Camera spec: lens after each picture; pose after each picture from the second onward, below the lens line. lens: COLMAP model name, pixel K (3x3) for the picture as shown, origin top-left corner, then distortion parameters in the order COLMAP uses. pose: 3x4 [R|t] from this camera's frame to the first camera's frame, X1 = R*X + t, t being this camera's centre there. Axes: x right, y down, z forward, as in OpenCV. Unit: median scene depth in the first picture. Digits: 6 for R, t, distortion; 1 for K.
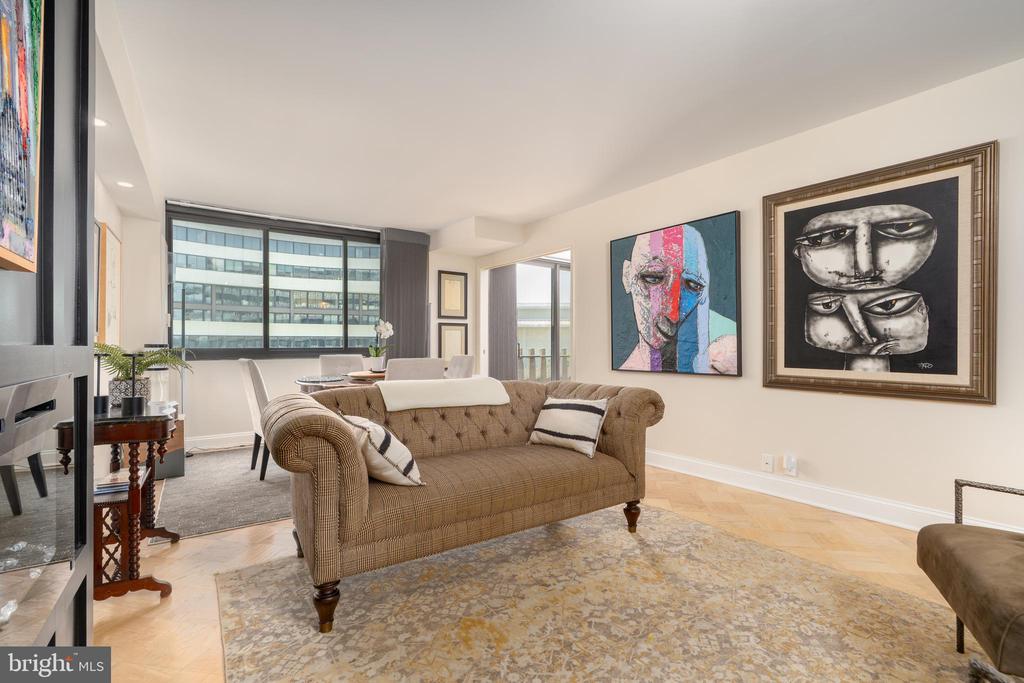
lens RADIAL K [[471.1, 0, 502.3], [0, 471.1, 337.8], [0, 0, 1]] dist [-0.008427, 0.004219]
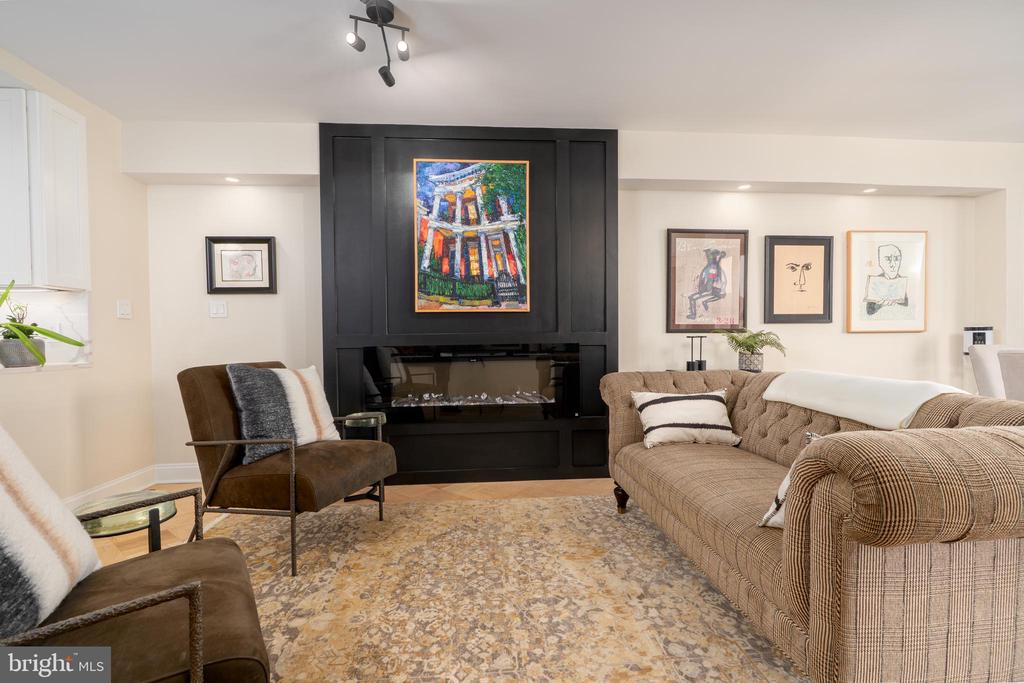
lens RADIAL K [[471.1, 0, 511.9], [0, 471.1, 347.8], [0, 0, 1]] dist [-0.008427, 0.004219]
pose [[-0.478946, 0.026113, -0.877456, 0.483311], [0.024717, 0.999562, 0.016255, 0.018187], [0.877496, -0.013903, -0.479382, 0.603800]]
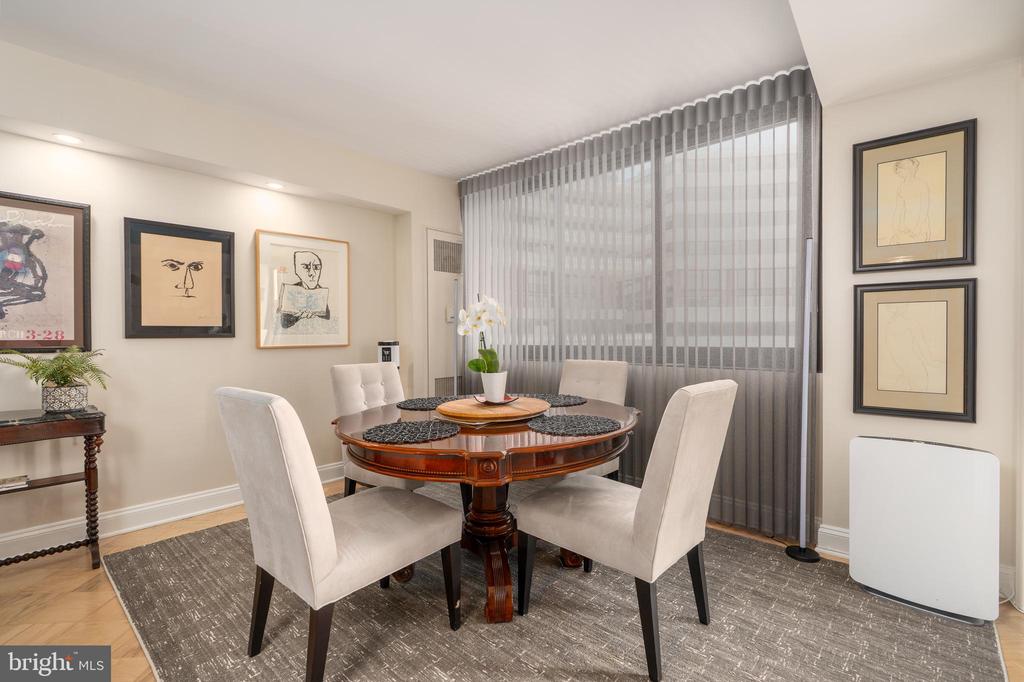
lens RADIAL K [[471.1, 0, 520.2], [0, 471.1, 335.3], [0, 0, 1]] dist [-0.008427, 0.004219]
pose [[0.260941, 0.005298, -0.965340, 0.235879], [0.020063, 0.999739, 0.010910, -0.001881], [0.965146, -0.022214, 0.260767, 0.955926]]
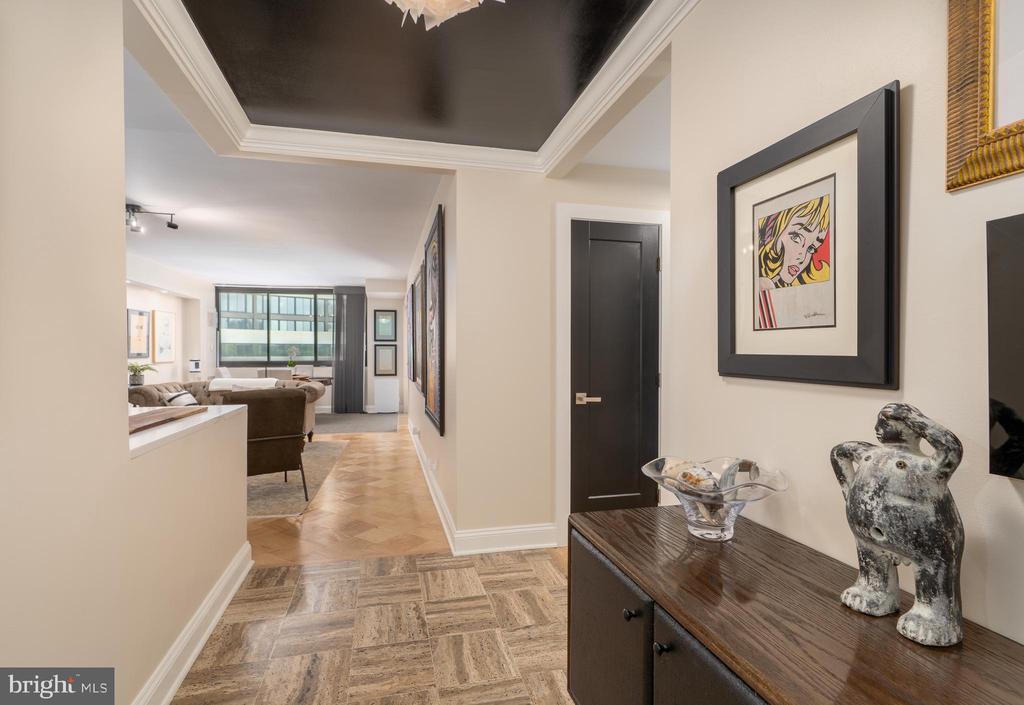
lens RADIAL K [[470.9, 0, 505.9], [0, 470.9, 357.0], [0, 0, 1]] dist [-0.013758, -0.000003]
pose [[0.932457, 0.007527, -0.361204, 1.209635], [0.001631, 0.999685, 0.025042, -0.042420], [0.361279, -0.023940, 0.932151, -0.398318]]
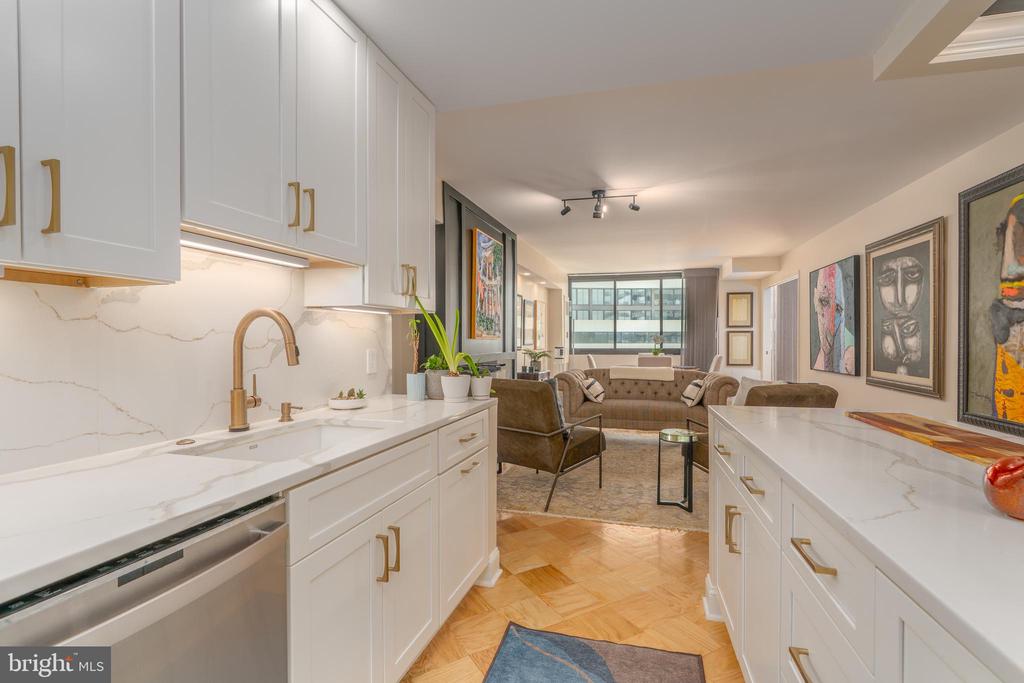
lens RADIAL K [[471.1, 0, 522.3], [0, 471.1, 339.0], [0, 0, 1]] dist [-0.008427, 0.004219]
pose [[0.659360, 0.002316, -0.751824, 0.751068], [0.008199, 0.999914, 0.010270, -0.041023], [0.751783, -0.012935, 0.659284, -0.532851]]
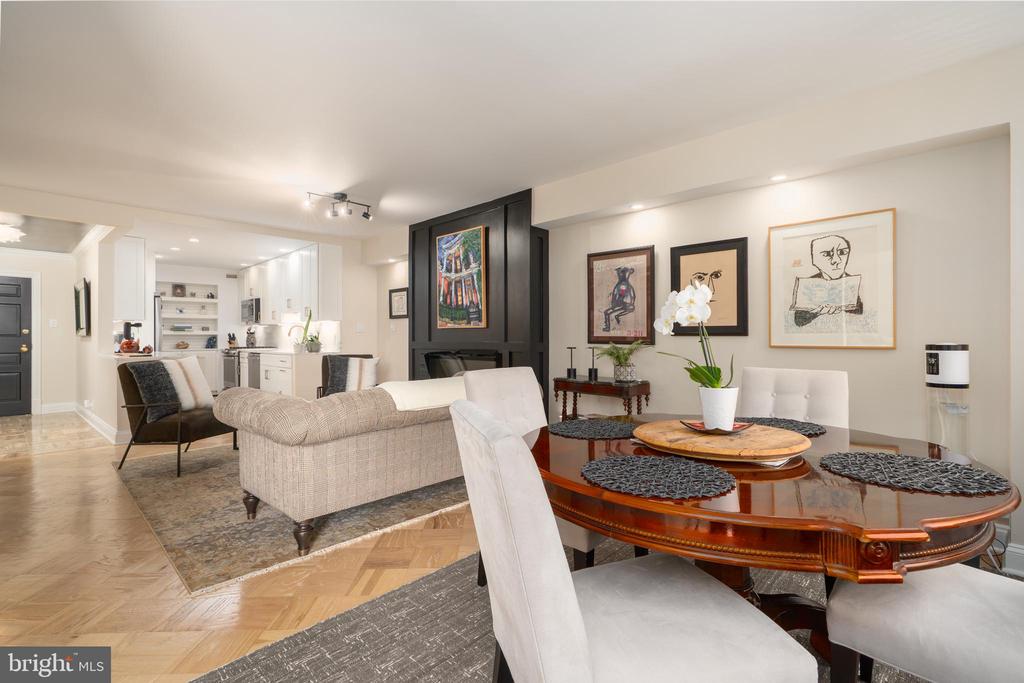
lens RADIAL K [[471.1, 0, 515.2], [0, 471.1, 335.4], [0, 0, 1]] dist [-0.008427, 0.004219]
pose [[-0.976712, 0.003221, -0.214531, -0.054788], [0.006861, 0.999845, -0.016223, 0.009634], [0.214445, -0.017317, -0.976582, 1.400089]]
